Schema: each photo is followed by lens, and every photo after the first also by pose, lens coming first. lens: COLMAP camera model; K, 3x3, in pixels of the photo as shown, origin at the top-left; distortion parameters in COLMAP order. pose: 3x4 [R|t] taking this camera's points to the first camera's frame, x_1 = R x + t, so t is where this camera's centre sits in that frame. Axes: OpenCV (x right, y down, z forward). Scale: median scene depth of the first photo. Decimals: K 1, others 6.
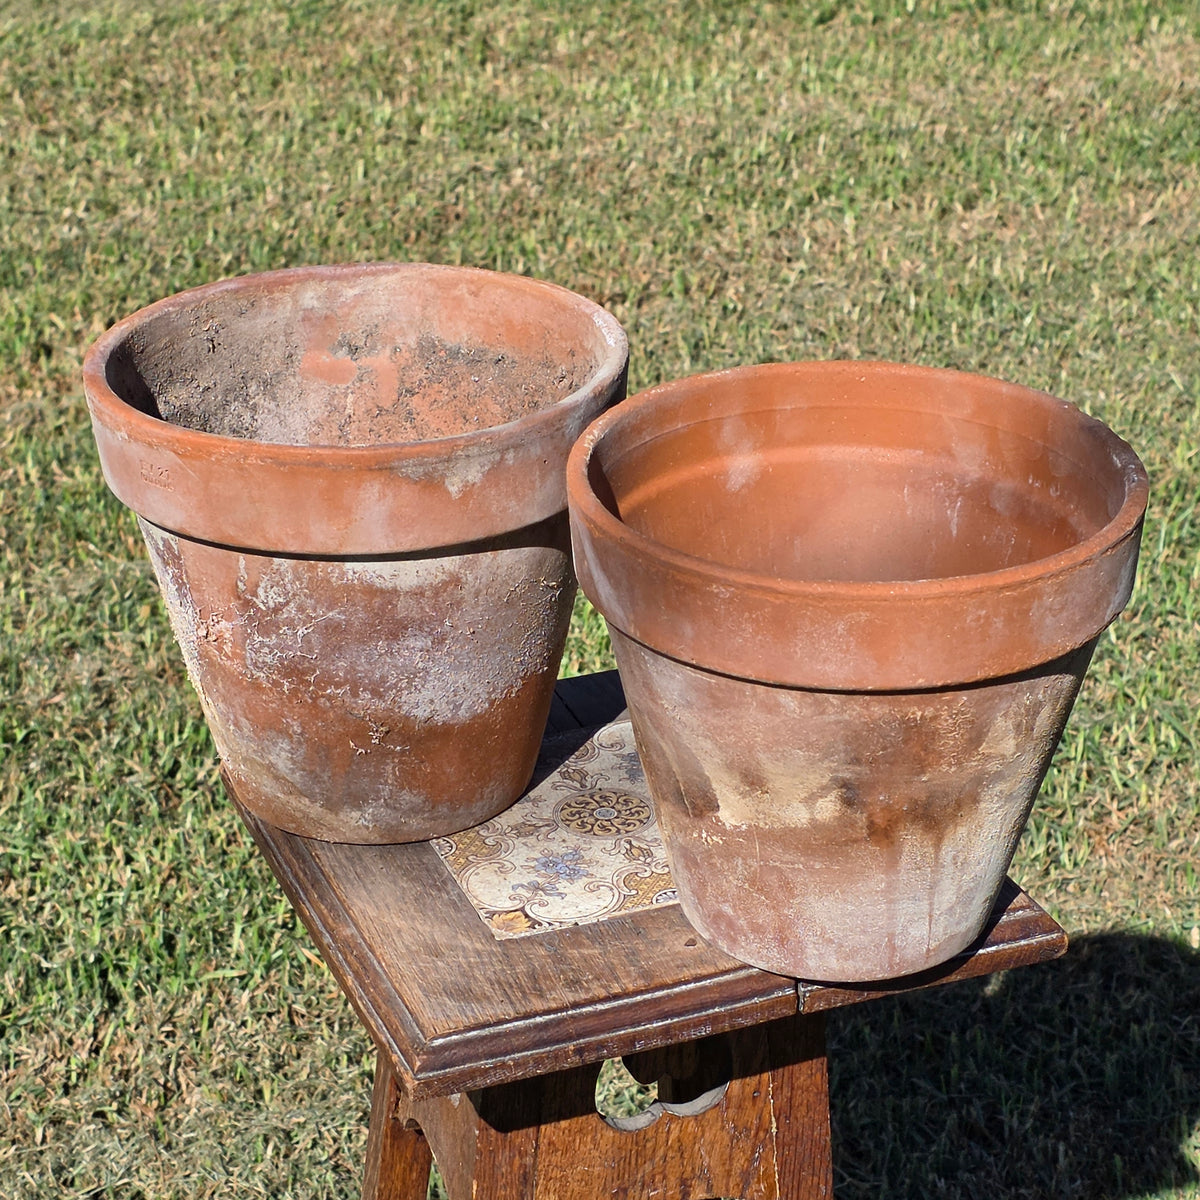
lens RADIAL K [[2982.5, 0, 600.0], [0, 2982.5, 600.0], [0, 0, 1]] dist [0.301067, -1.028904]
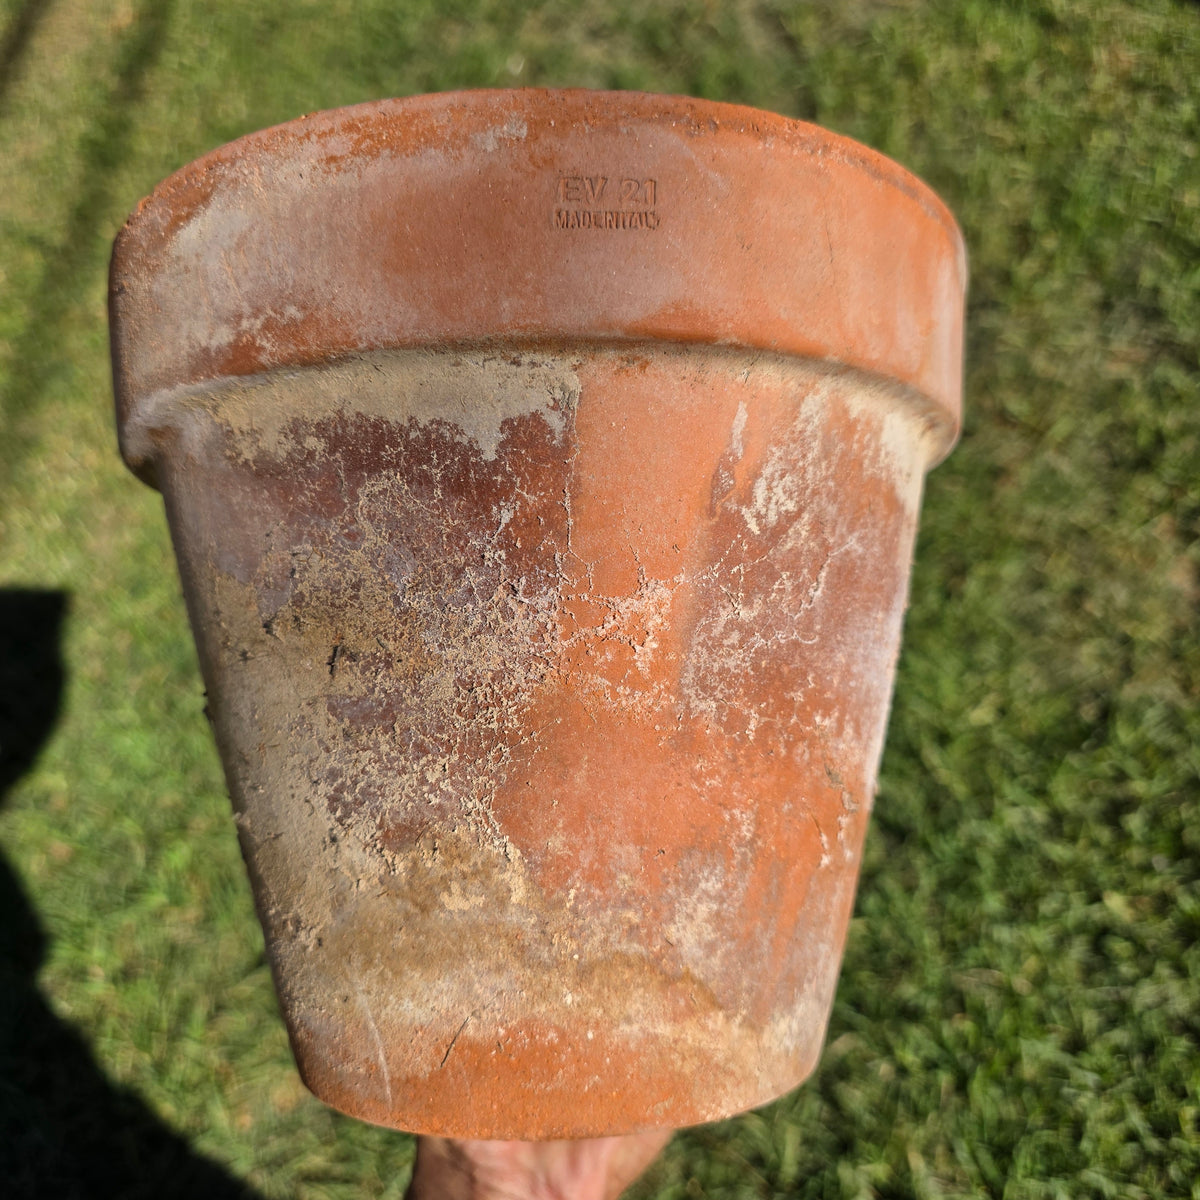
lens RADIAL K [[1123.6, 0, 600.0], [0, 1123.6, 600.0], [0, 0, 1]] dist [-0.000123, -0.013839]
pose [[0.640490, 0.092010, 0.762435, -0.276278], [0.342525, 0.854352, -0.390844, 0.078759], [-0.687349, 0.511485, 0.515688, 0.942167]]
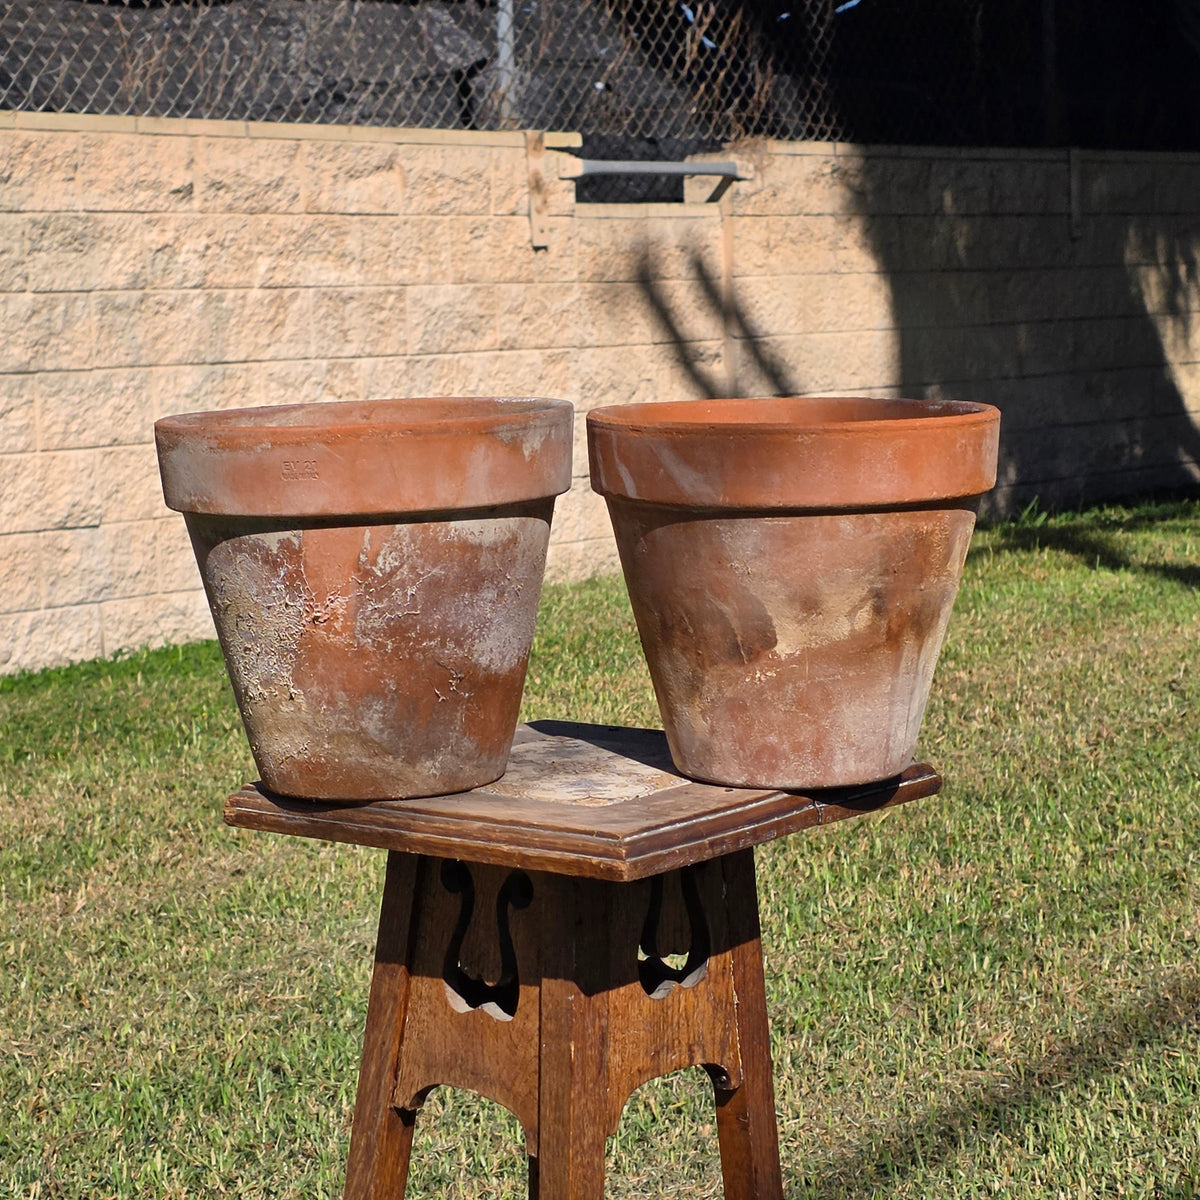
lens RADIAL K [[2926.8, 0, 557.0], [0, 2926.8, 599.3], [0, 0, 1]] dist [0.289154, -0.598718]
pose [[0.882898, -0.081356, 0.462463, -0.633754], [0.222260, 0.939968, -0.258962, 0.357937], [-0.413632, 0.331424, 0.847978, -0.086272]]
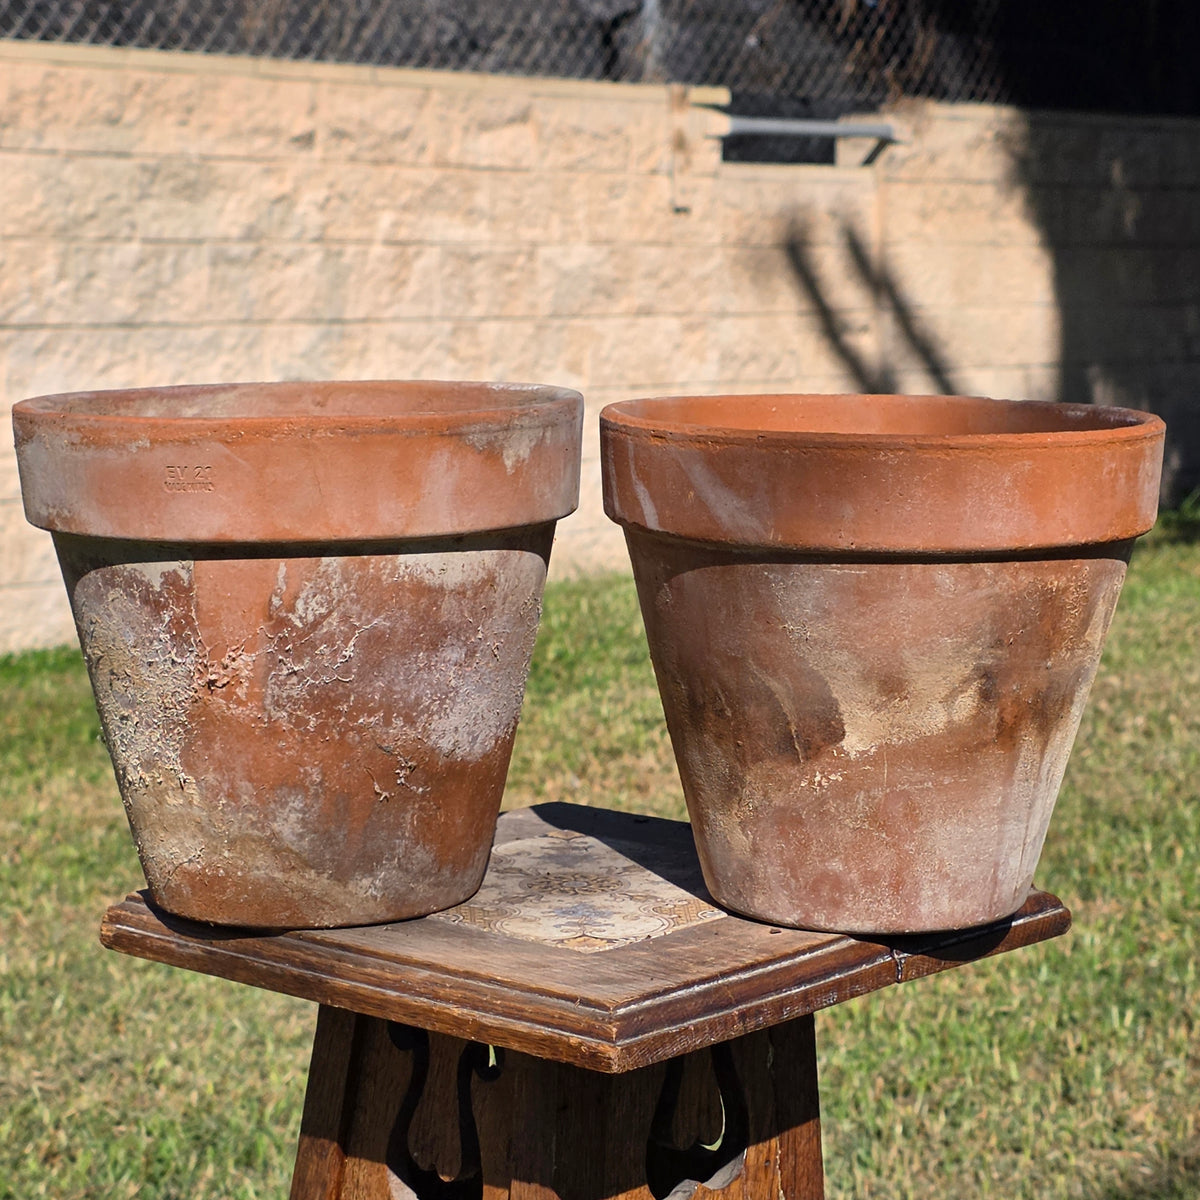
lens RADIAL K [[2982.5, 0, 600.0], [0, 2982.5, 600.0], [0, 0, 1]] dist [0.301067, -1.028904]
pose [[0.900174, -0.057935, 0.431661, -0.434561], [0.183986, 0.948920, -0.256320, 0.253498], [-0.394762, 0.310152, 0.864852, 0.164381]]
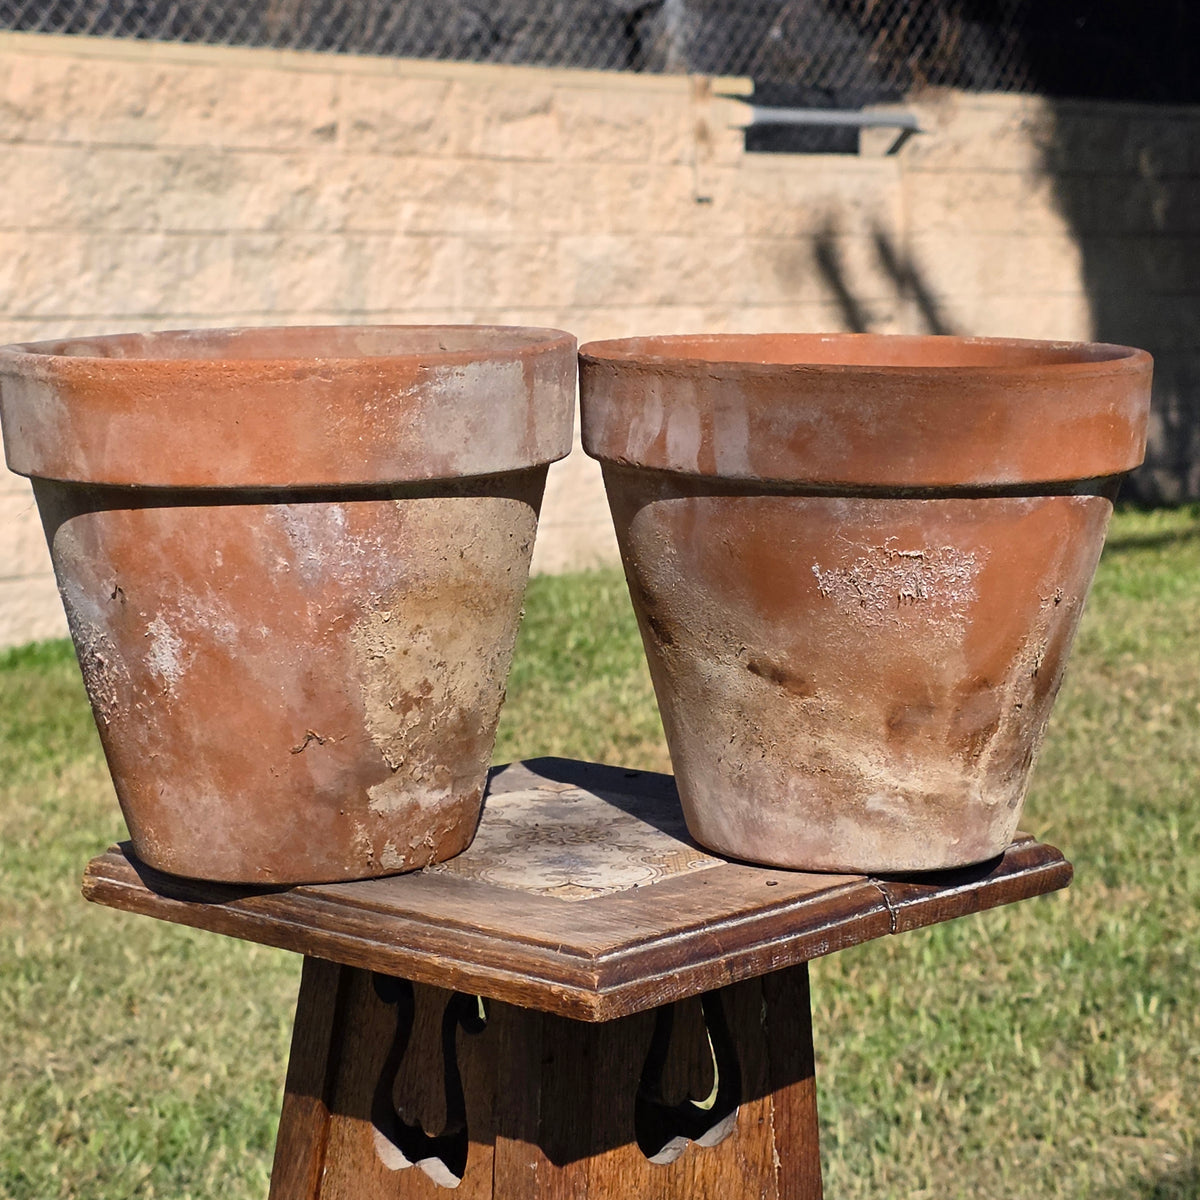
lens RADIAL K [[2984.5, 0, 544.3], [0, 2984.5, 563.9], [0, 0, 1]] dist [0.288557, -0.948791]
pose [[0.911609, -0.054418, 0.407440, -0.415237], [0.177776, 0.945900, -0.271422, 0.267218], [-0.370627, 0.319864, 0.871965, 0.182098]]
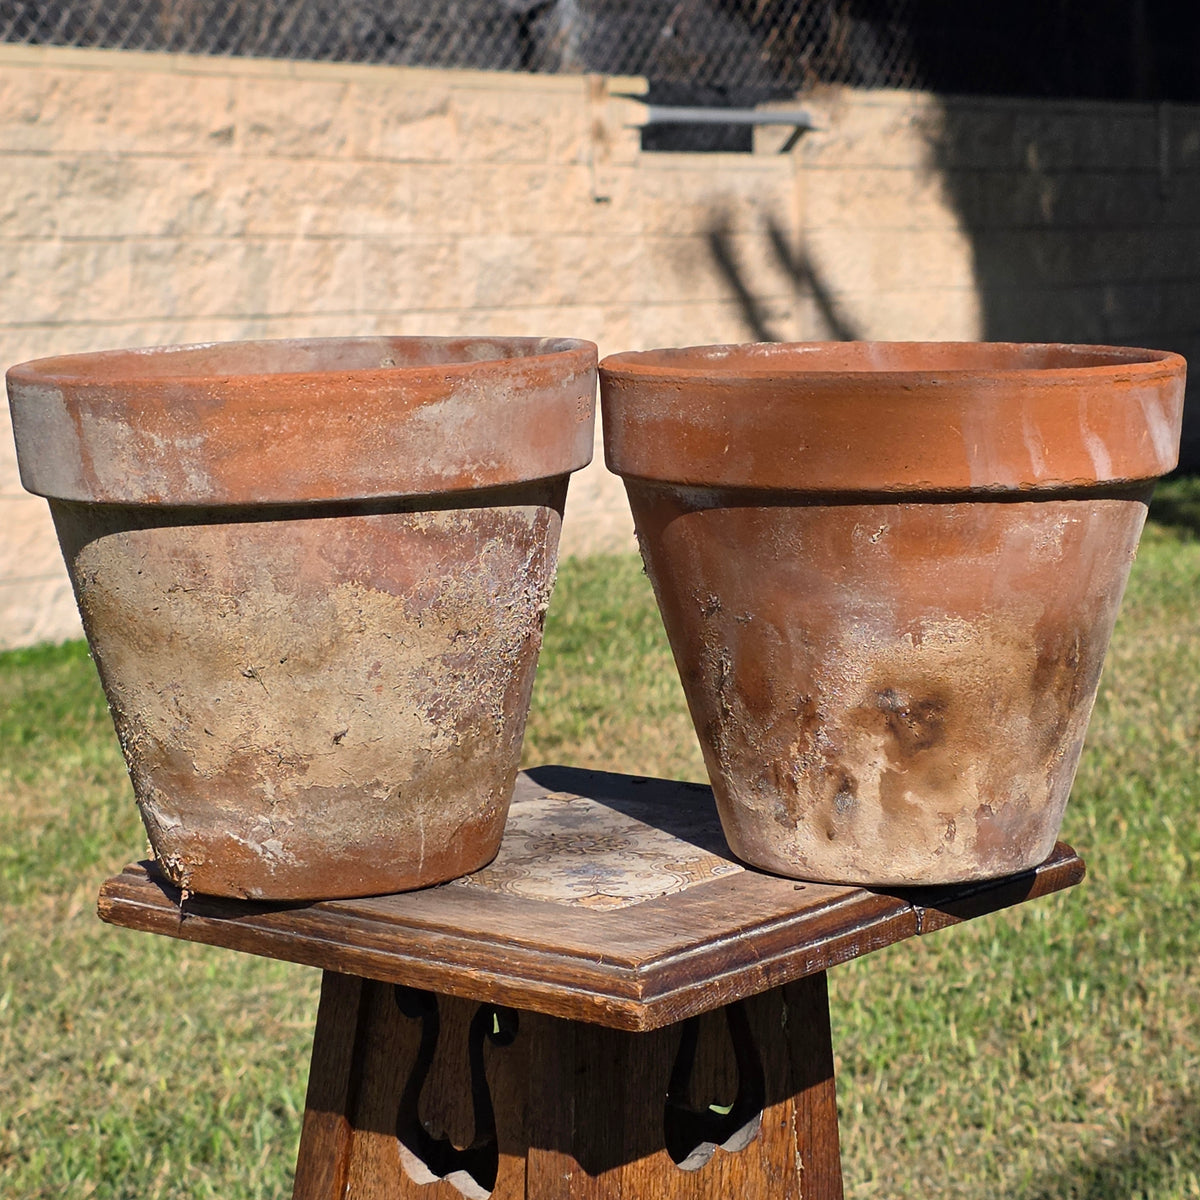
lens RADIAL K [[2983.5, 0, 584.3], [0, 2983.5, 567.0], [0, 0, 1]] dist [0.299574, -1.030902]
pose [[0.889431, -0.073045, 0.451194, -0.451843], [0.209731, 0.942311, -0.260887, 0.256341], [-0.406109, 0.326671, 0.853441, 0.195952]]
